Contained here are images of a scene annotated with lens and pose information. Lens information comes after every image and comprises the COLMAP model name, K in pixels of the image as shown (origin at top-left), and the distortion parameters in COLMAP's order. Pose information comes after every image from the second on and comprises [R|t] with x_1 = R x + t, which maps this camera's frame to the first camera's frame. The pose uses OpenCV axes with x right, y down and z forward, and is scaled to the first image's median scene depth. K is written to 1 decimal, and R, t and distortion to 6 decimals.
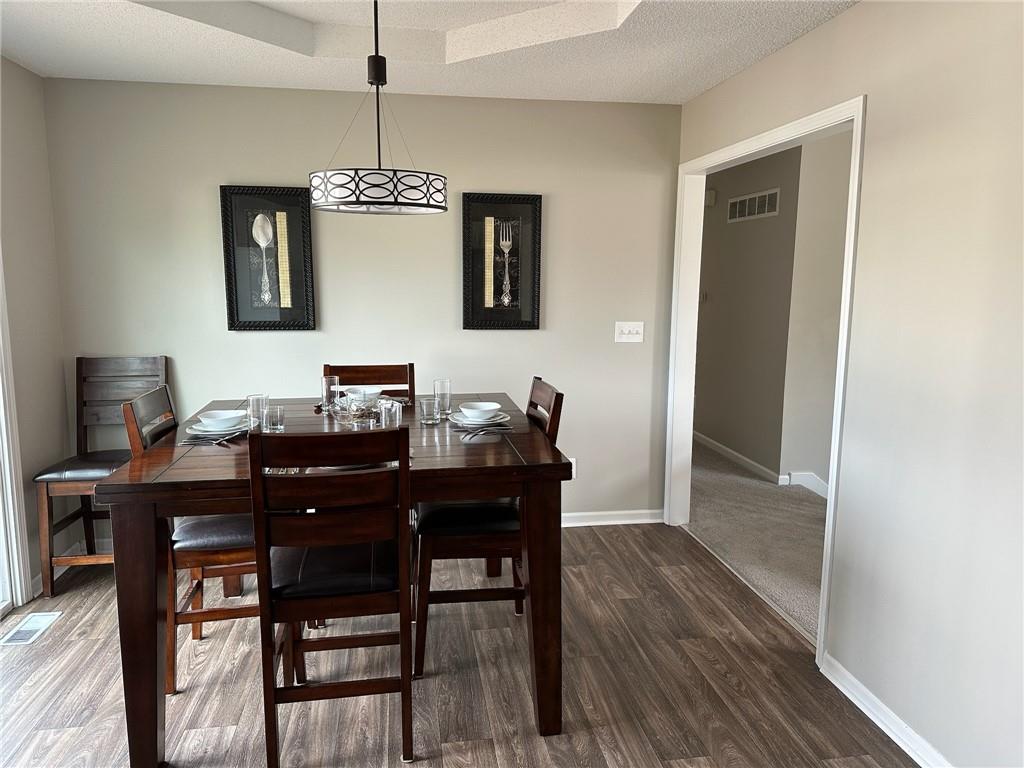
lens RADIAL K [[726.9, 0, 509.8], [0, 726.9, 380.9], [0, 0, 1]] dist [0.050653, -0.064141]
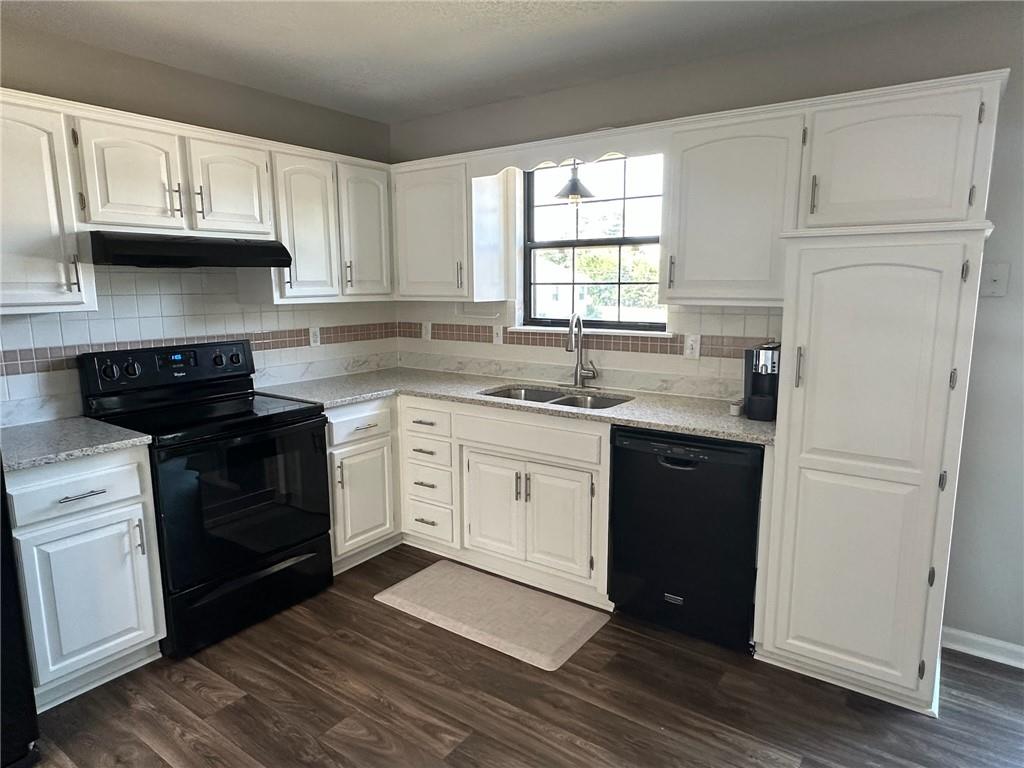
lens RADIAL K [[630.2, 0, 506.9], [0, 630.2, 387.0], [0, 0, 1]] dist [0.013049, -0.006803]
pose [[-0.704425, 0.120967, -0.699394, 0.379784], [-0.103018, 0.957511, 0.269370, -0.178566], [0.702262, 0.261801, -0.662033, 1.246836]]
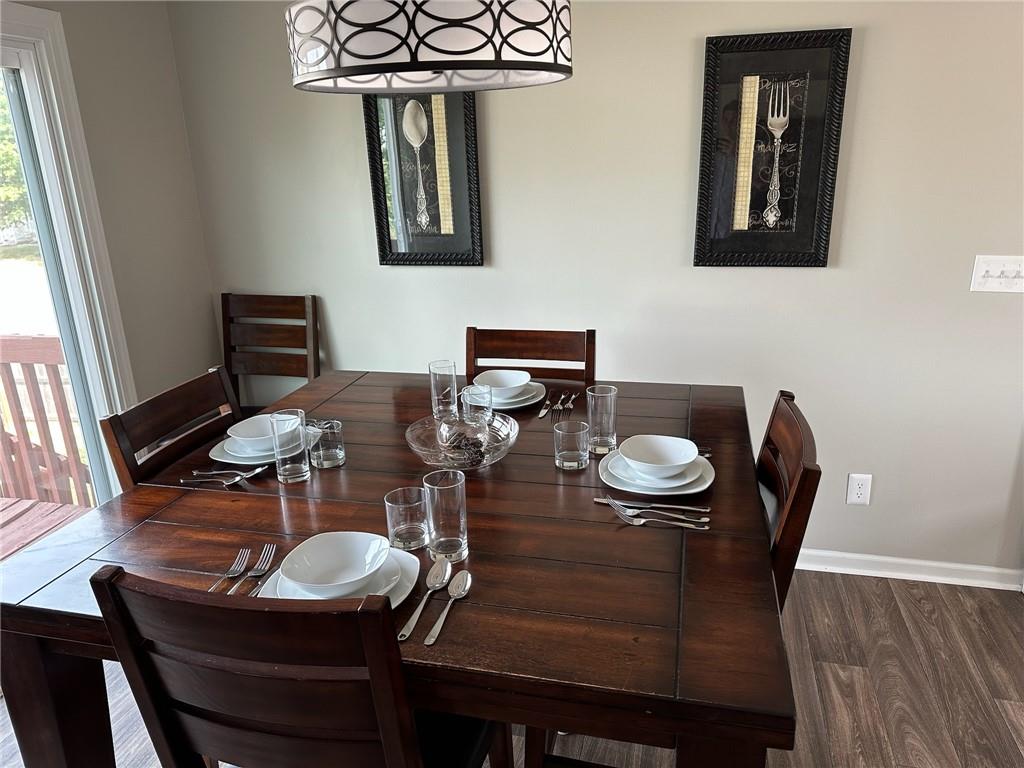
lens RADIAL K [[726.9, 0, 507.6], [0, 726.9, 398.2], [0, 0, 1]] dist [0.050653, -0.064141]
pose [[0.916184, 0.088611, -0.390838, 0.048959], [-0.017590, 0.983200, 0.181680, -0.073042], [0.400371, -0.159578, 0.902351, 0.344738]]
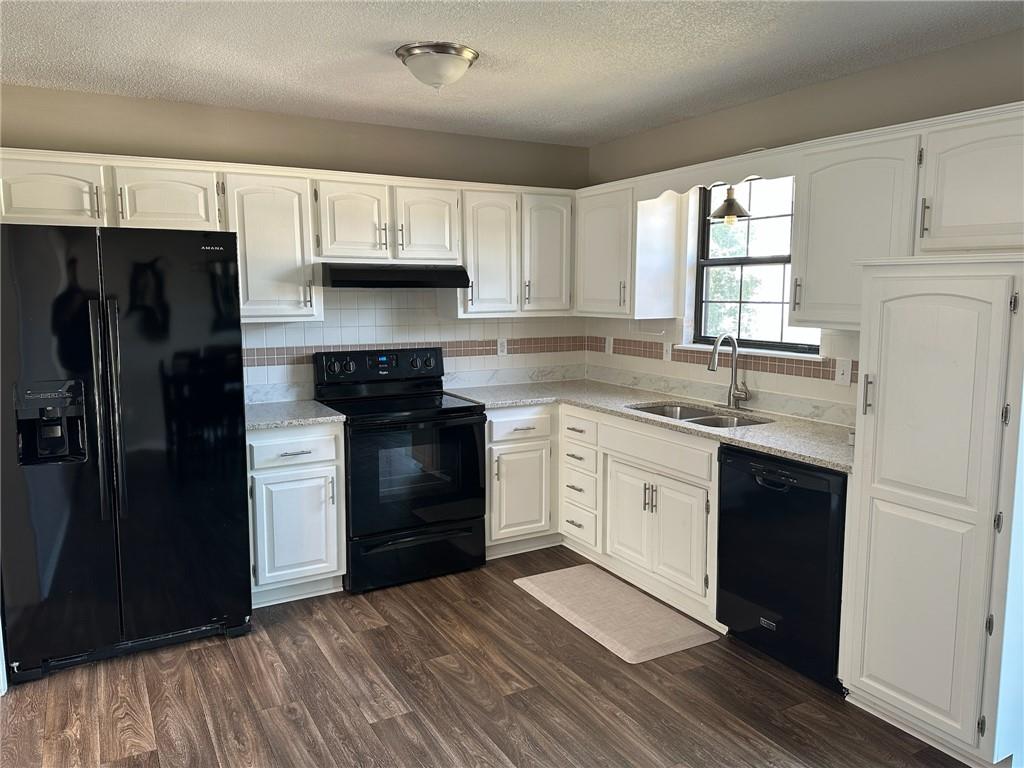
lens RADIAL K [[747.0, 0, 510.0], [0, 747.0, 380.9], [0, 0, 1]] dist [0.069050, -0.047142]
pose [[-0.938234, 0.043427, -0.343265, 0.331498], [-0.052248, 0.962934, 0.264628, -0.239847], [0.342034, 0.266217, -0.901189, 1.530750]]
